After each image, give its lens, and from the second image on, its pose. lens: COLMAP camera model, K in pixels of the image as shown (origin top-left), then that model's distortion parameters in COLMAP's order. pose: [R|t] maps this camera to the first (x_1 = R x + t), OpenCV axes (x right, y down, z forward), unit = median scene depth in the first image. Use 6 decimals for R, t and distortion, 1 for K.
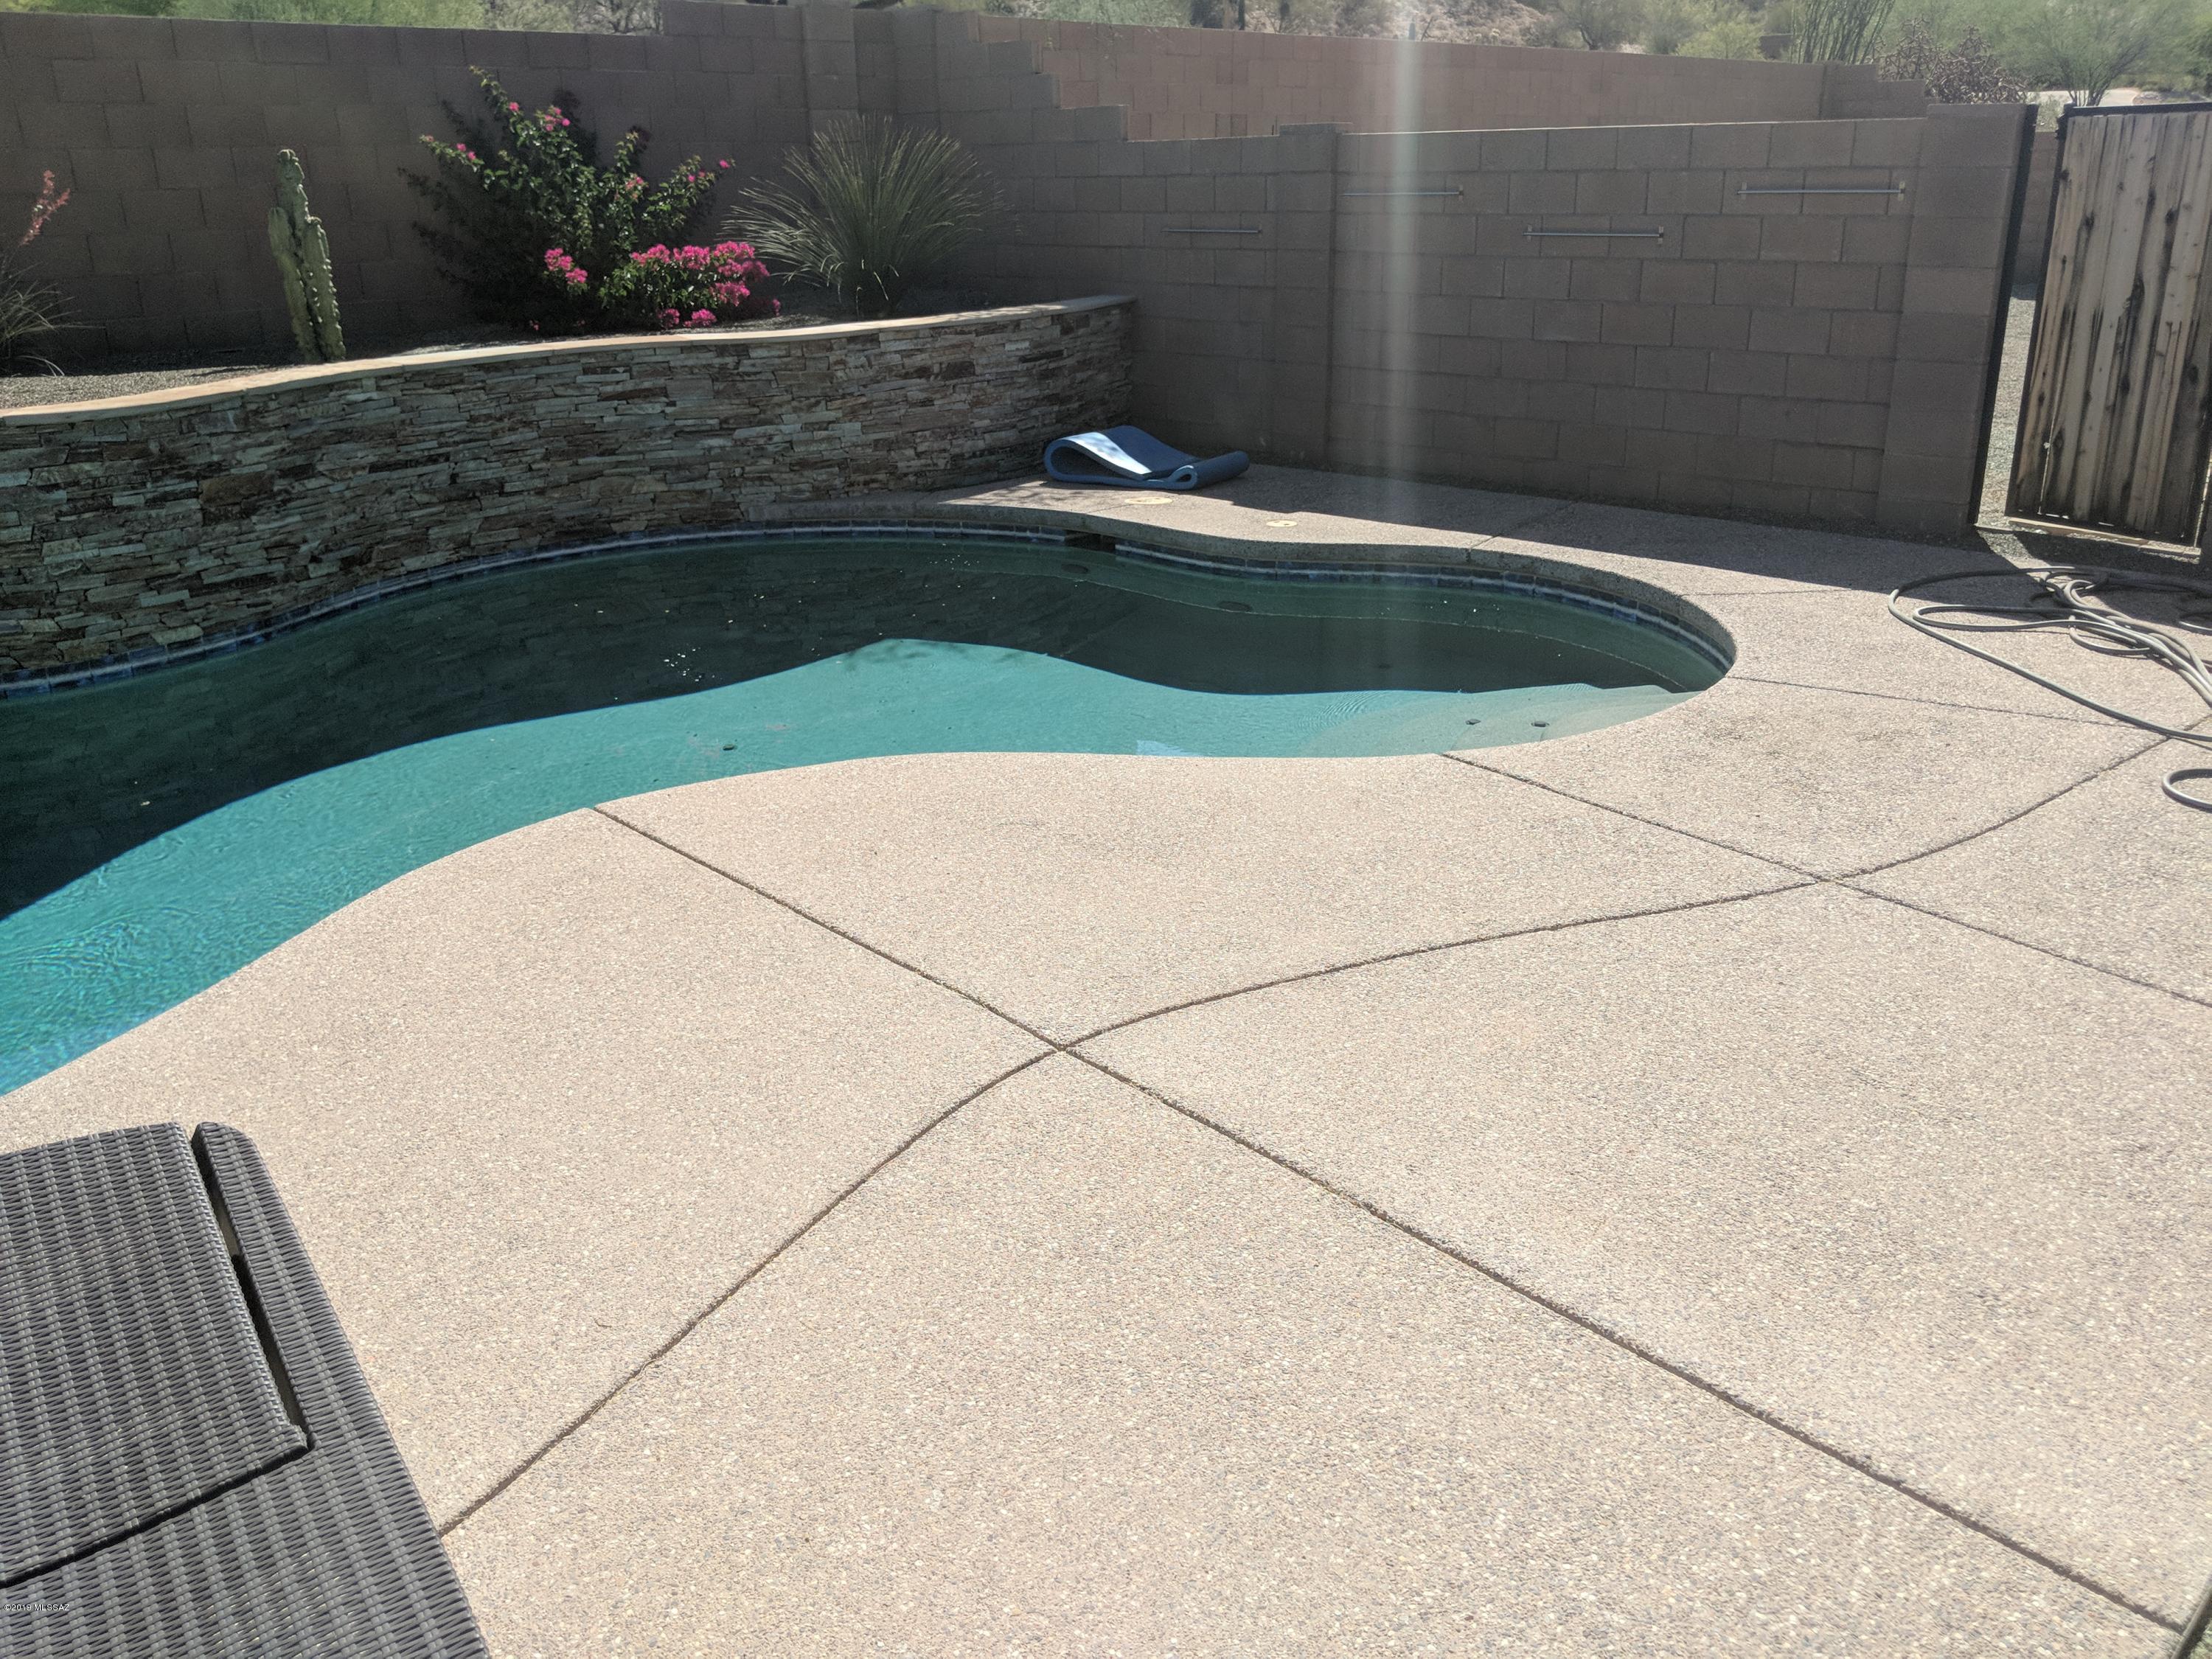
lens RADIAL K [[1795.3, 0, 1115.0], [0, 1795.3, 824.1], [0, 0, 1]] dist [0.075573, -0.136626]
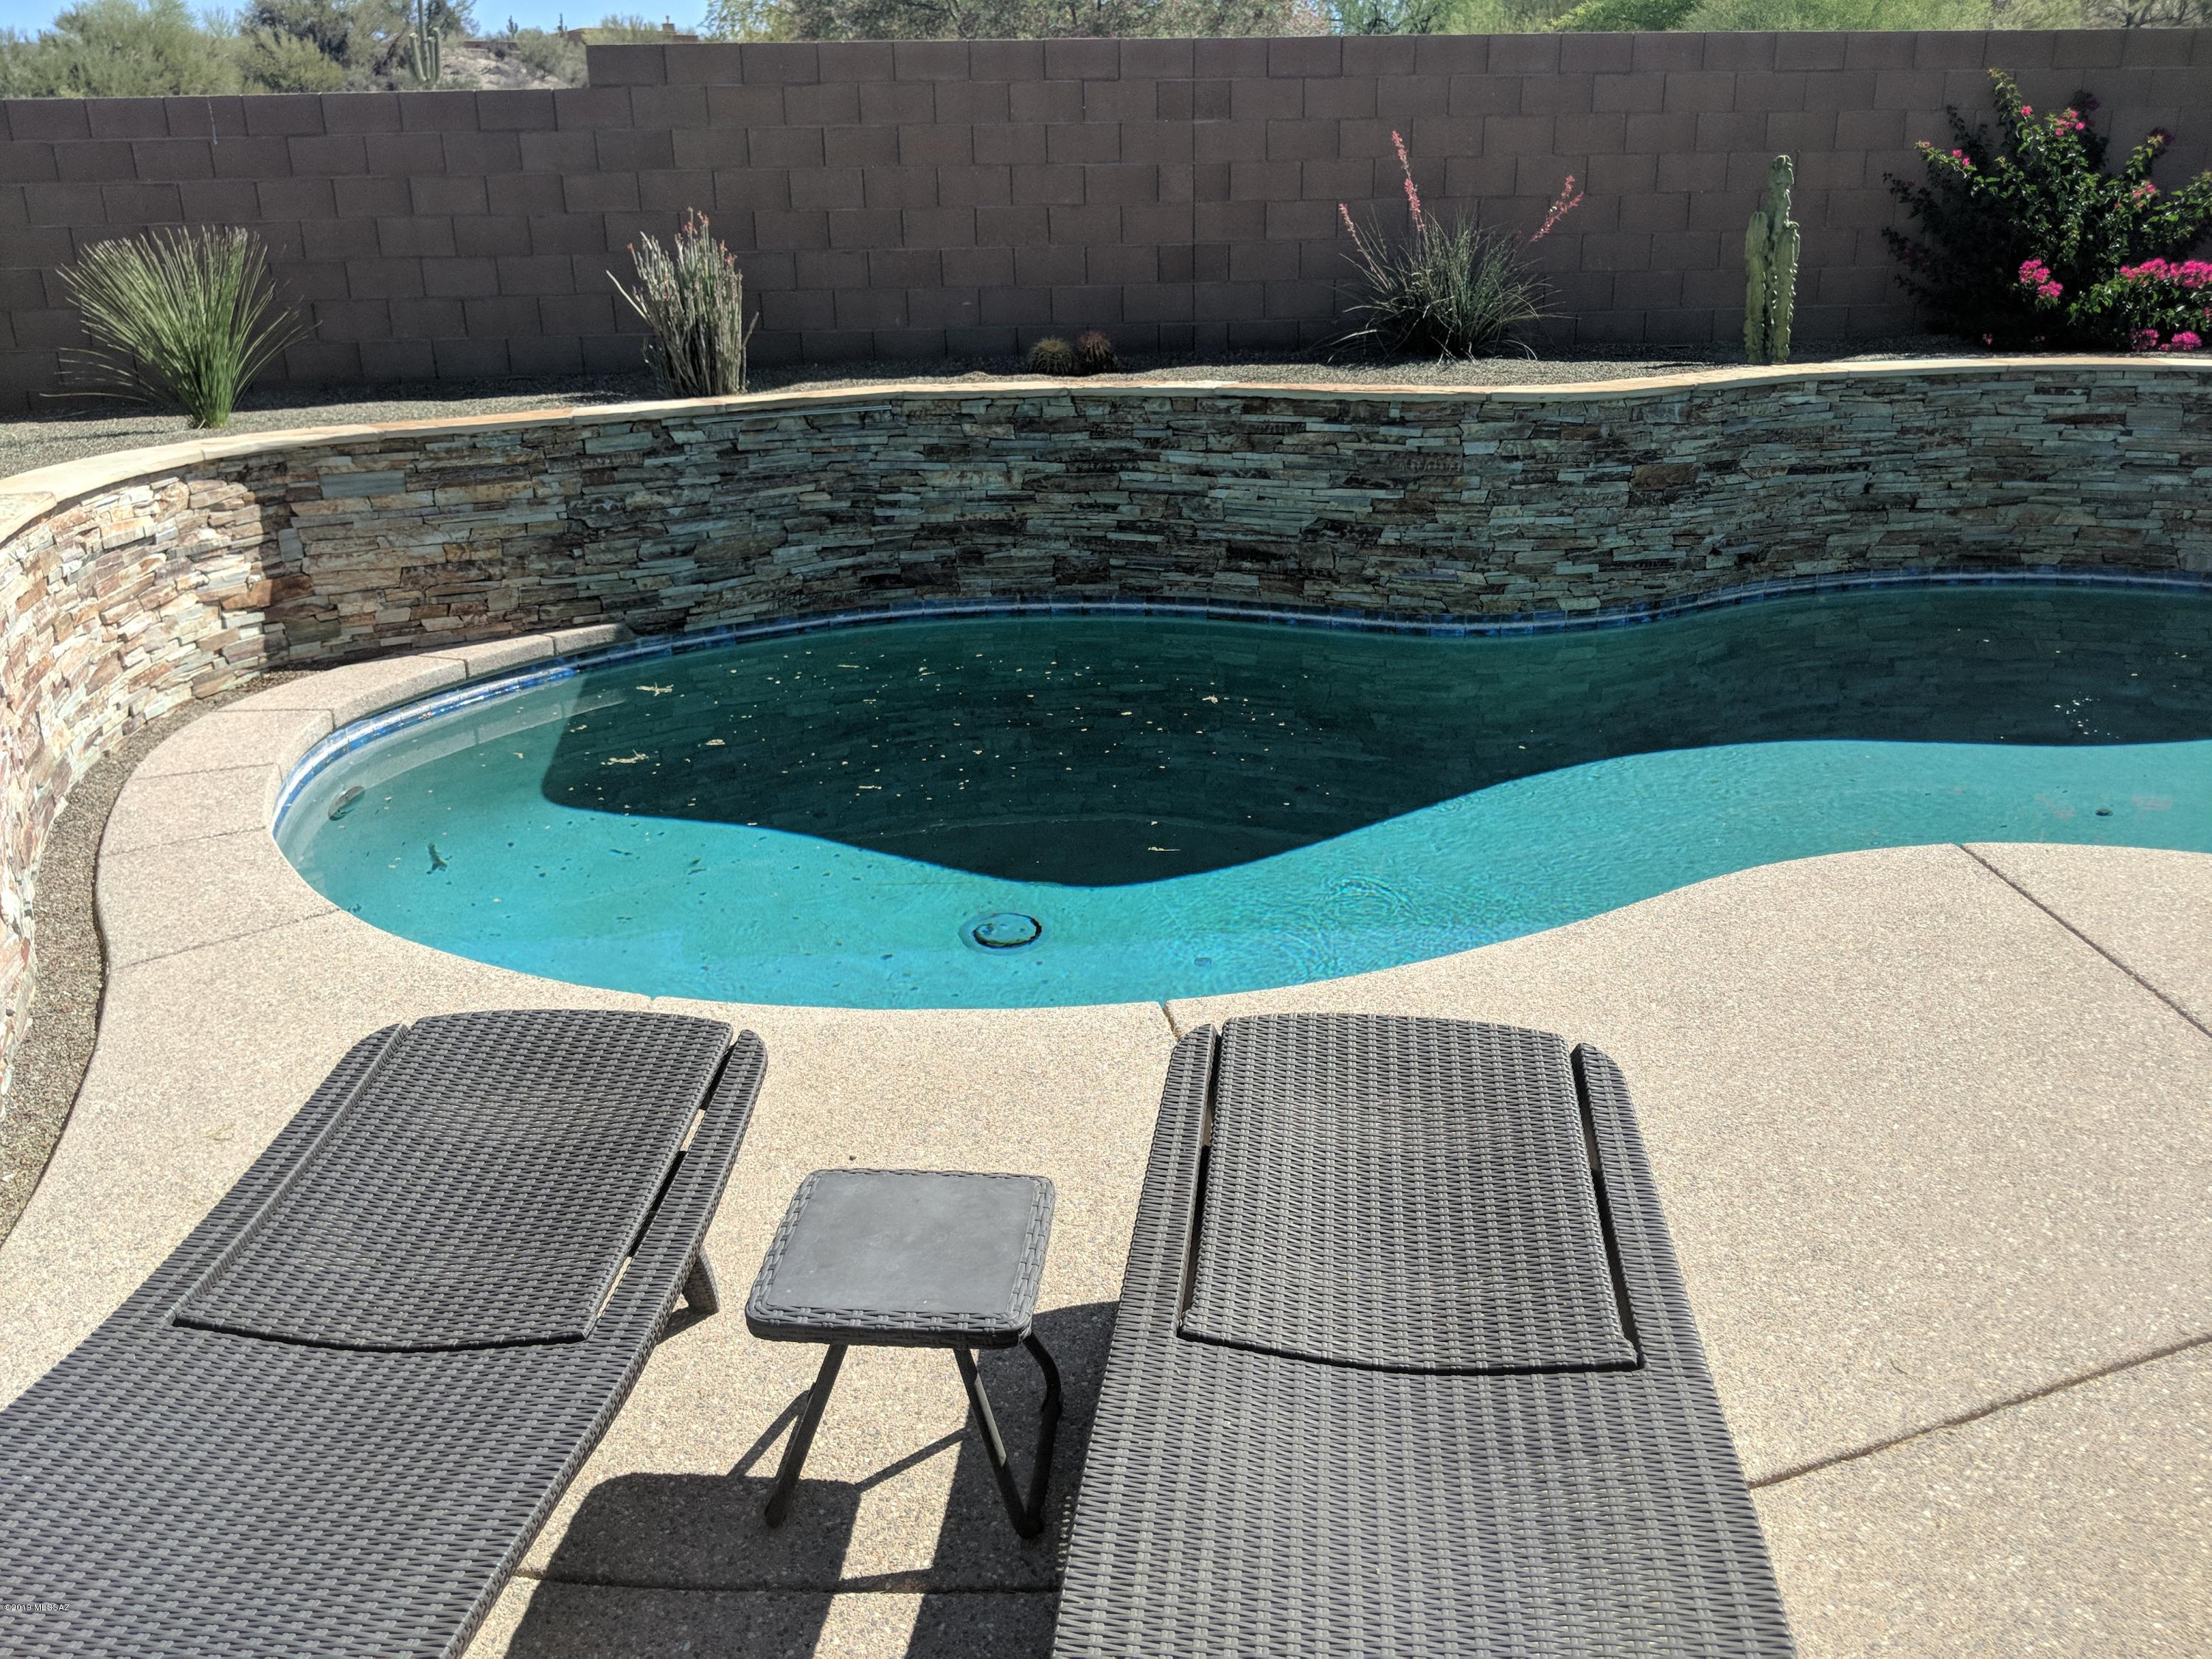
lens RADIAL K [[1797.3, 0, 1108.3], [0, 1797.3, 836.8], [0, 0, 1]] dist [0.071777, -0.125893]
pose [[0.750162, 0.228916, -0.620366, -0.021051], [-0.227246, 0.970273, 0.083242, 0.005477], [0.620980, 0.078531, 0.779882, -0.013372]]
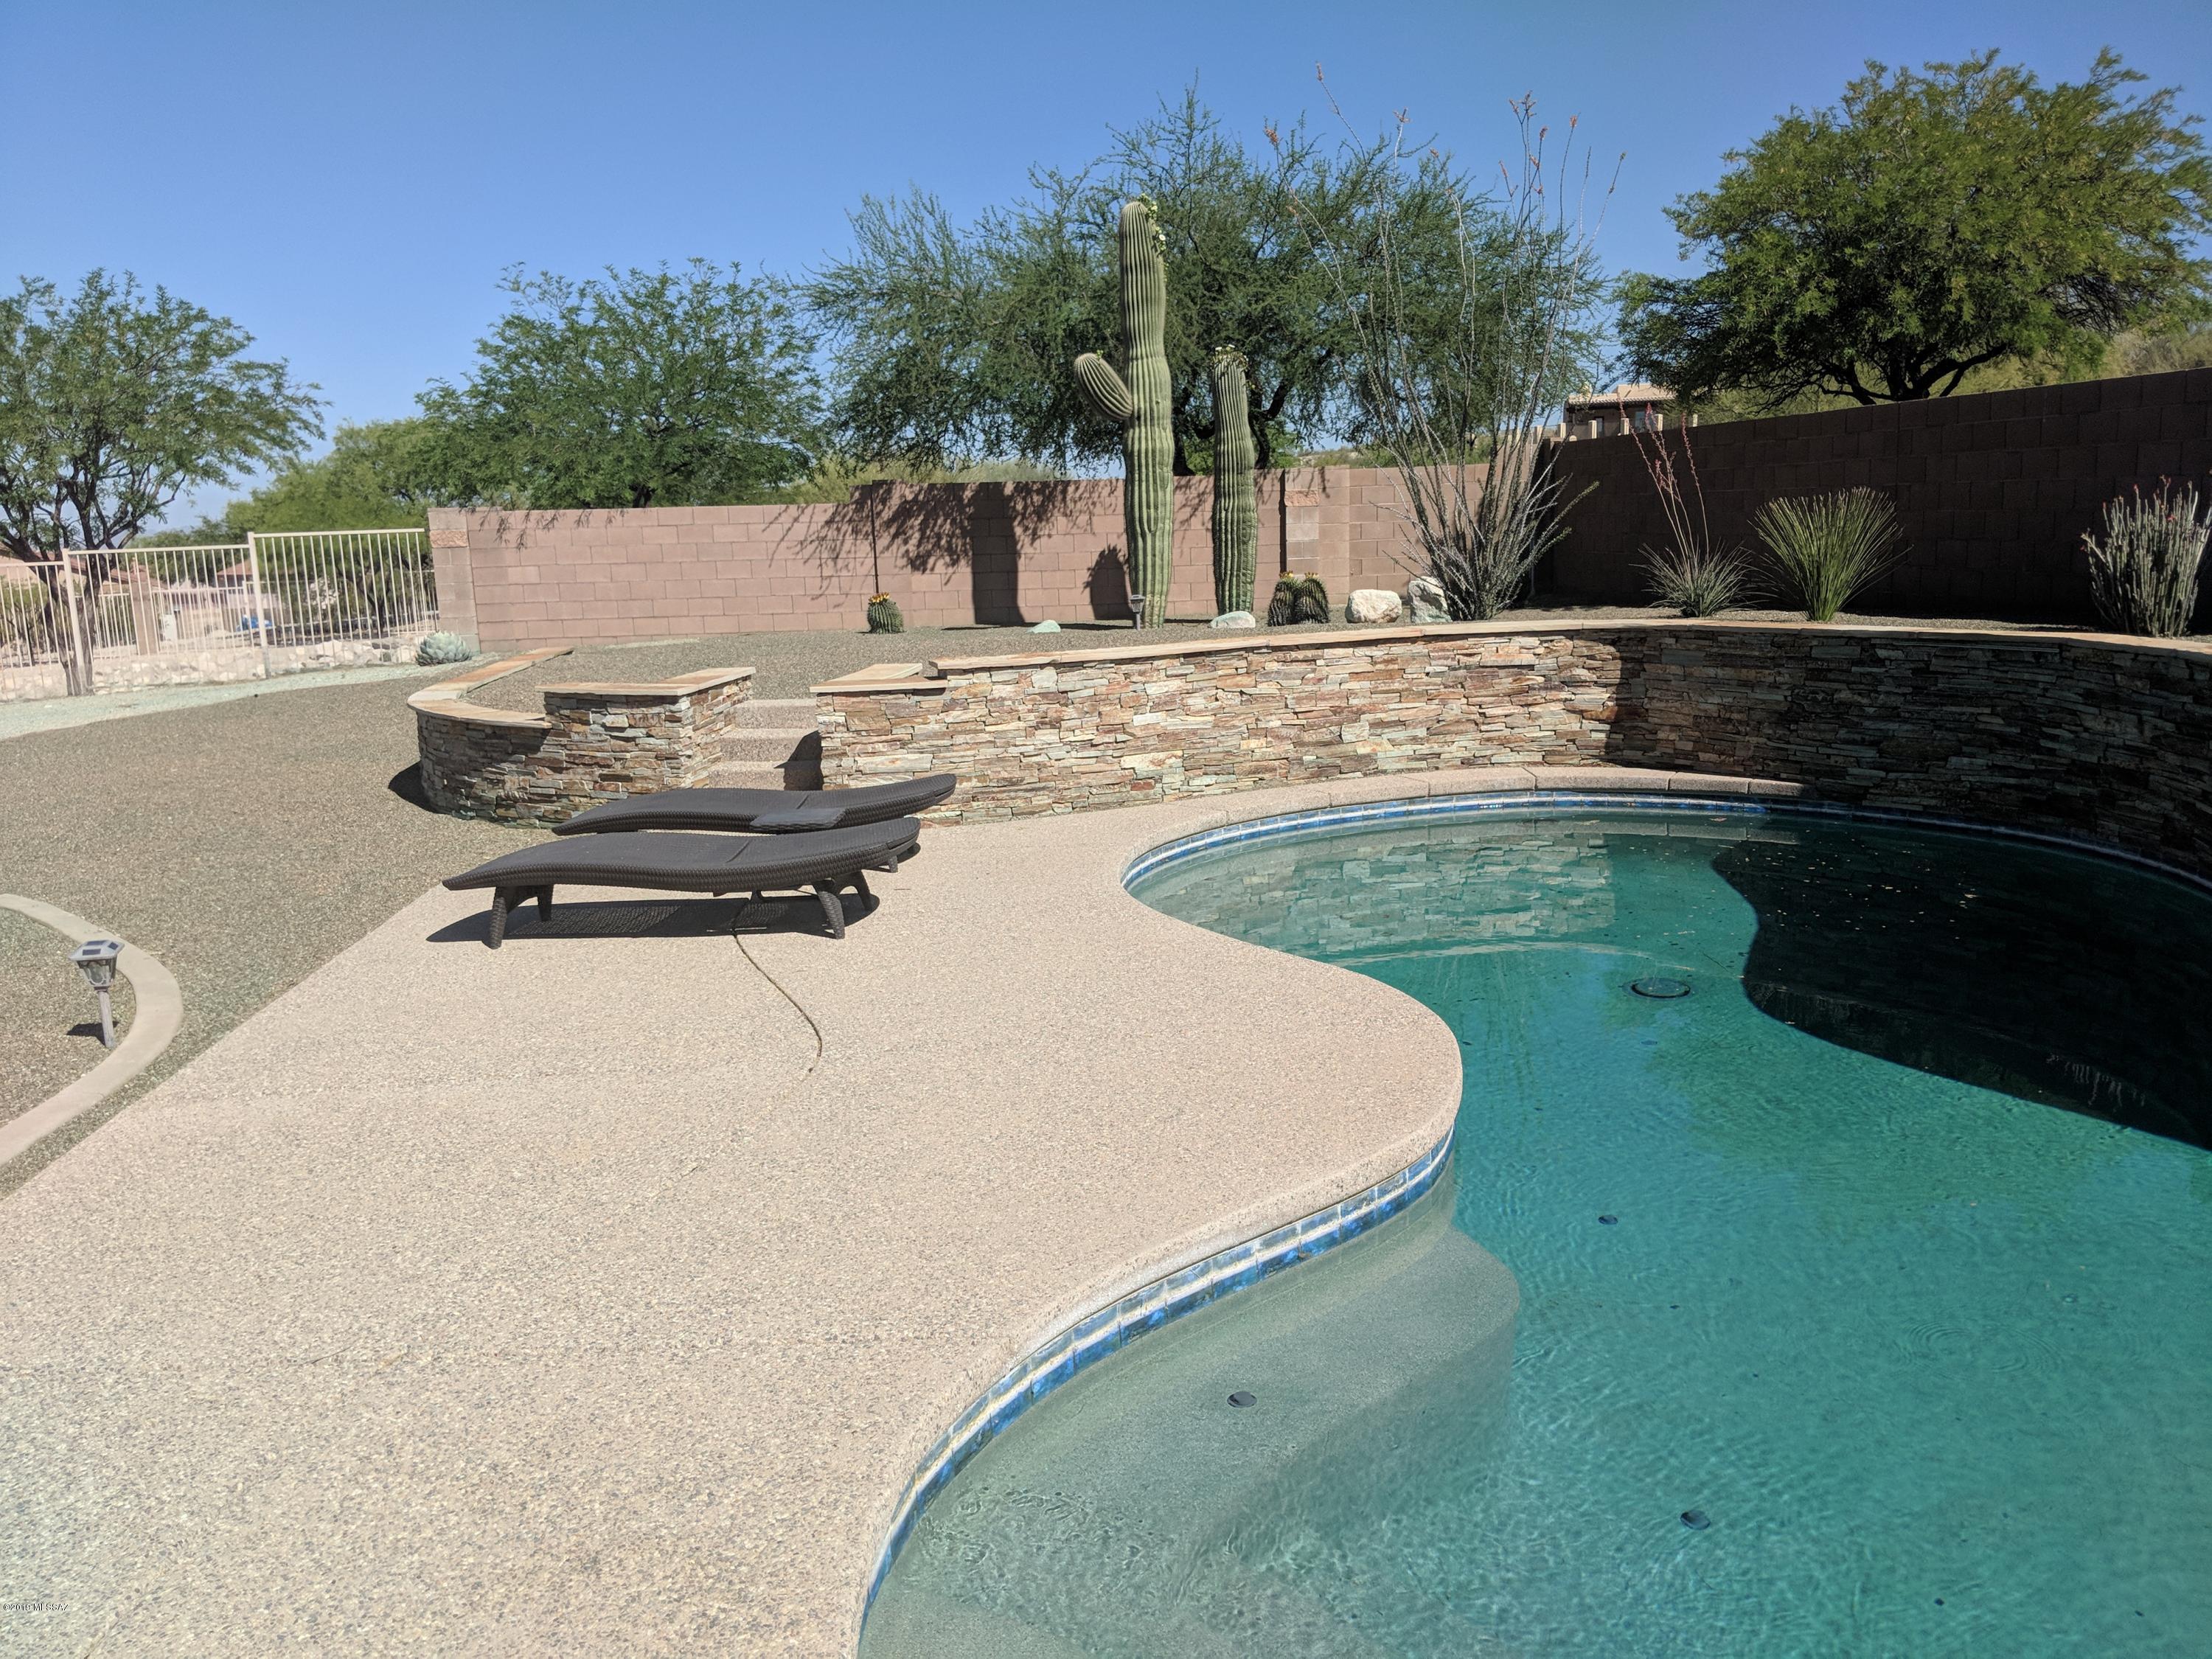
lens RADIAL K [[1732.9, 0, 1116.5], [0, 1732.9, 905.6], [0, 0, 1]] dist [0.088685, -0.141433]
pose [[-0.622440, 0.209353, -0.754149, 0.431946], [-0.231273, 0.871336, 0.432767, -0.326684], [0.747718, 0.443785, -0.493936, 0.887799]]
